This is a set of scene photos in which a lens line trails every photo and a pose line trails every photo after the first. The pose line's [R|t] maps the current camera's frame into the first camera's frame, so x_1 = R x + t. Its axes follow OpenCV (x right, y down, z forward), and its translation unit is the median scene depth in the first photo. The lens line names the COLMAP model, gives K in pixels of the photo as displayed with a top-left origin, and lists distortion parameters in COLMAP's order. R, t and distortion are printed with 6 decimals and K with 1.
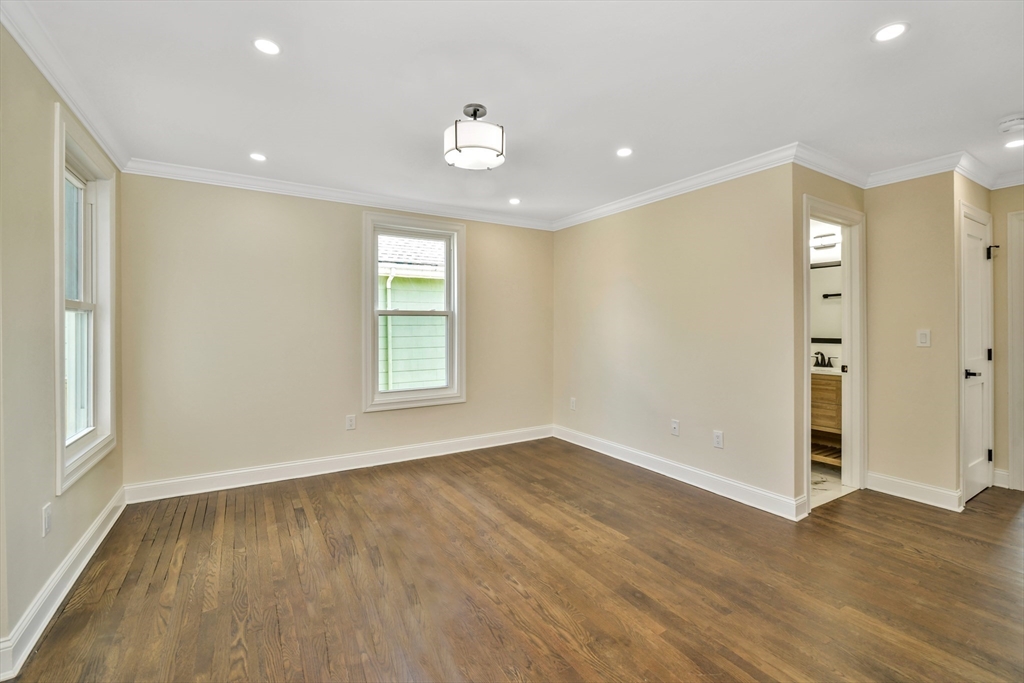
lens RADIAL K [[445.9, 0, 522.3], [0, 445.9, 327.5], [0, 0, 1]] dist [-0.013151, 0.000426]
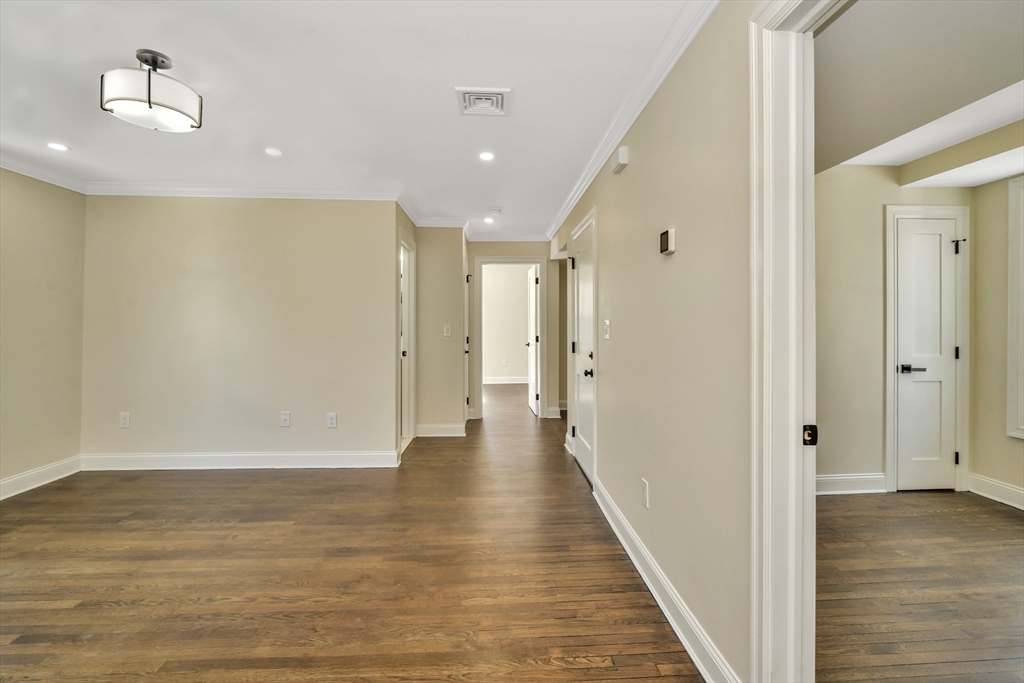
lens RADIAL K [[445.9, 0, 522.3], [0, 445.9, 327.5], [0, 0, 1]] dist [-0.013151, 0.000426]
pose [[0.481368, -0.005674, 0.876500, -0.411274], [-0.001124, 0.999974, 0.007091, 0.000509], [-0.876518, -0.004398, 0.481349, 0.012071]]
